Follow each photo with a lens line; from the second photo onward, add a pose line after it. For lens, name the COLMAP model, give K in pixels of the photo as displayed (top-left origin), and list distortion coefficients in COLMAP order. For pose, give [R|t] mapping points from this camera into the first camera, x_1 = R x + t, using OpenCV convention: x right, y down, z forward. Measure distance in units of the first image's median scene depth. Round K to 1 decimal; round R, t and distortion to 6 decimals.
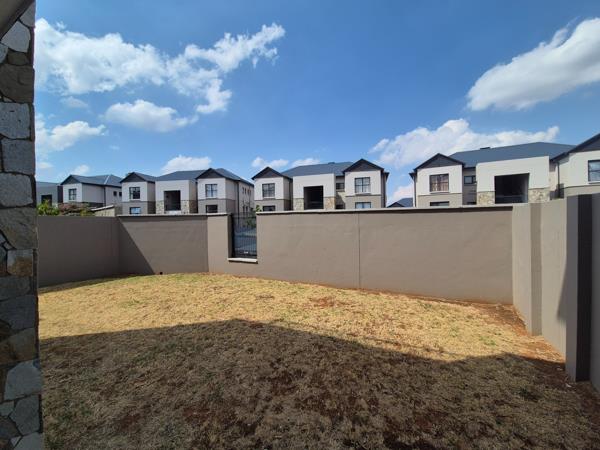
lens RADIAL K [[251.1, 0, 301.4], [0, 251.1, 223.6], [0, 0, 1]] dist [0.001199, 0.000211]
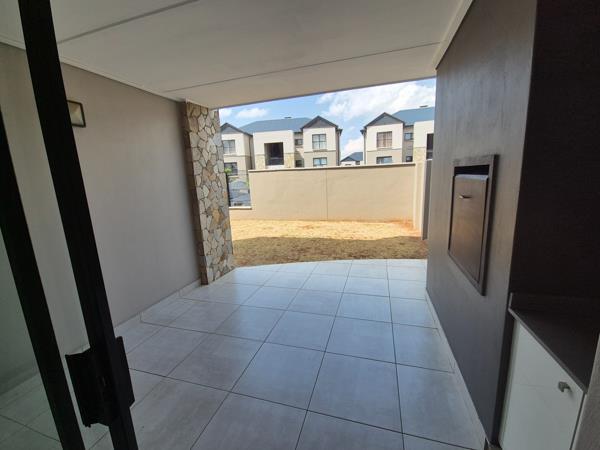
lens RADIAL K [[251.1, 0, 301.4], [0, 251.1, 223.6], [0, 0, 1]] dist [0.001199, 0.000211]
pose [[0.983337, -0.061524, 0.171063, -0.040732], [0.030522, 0.983508, 0.178272, 0.000744], [-0.179209, -0.170080, 0.968998, -0.099798]]
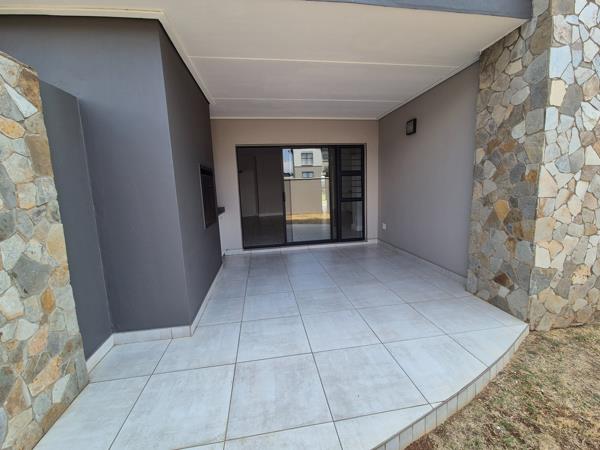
lens RADIAL K [[251.1, 0, 301.4], [0, 251.1, 223.6], [0, 0, 1]] dist [0.001199, 0.000211]
pose [[-0.802734, 0.128188, -0.582396, 0.044138], [0.050330, 0.987702, 0.148027, 0.008375], [0.594209, 0.089514, -0.799314, 0.074016]]
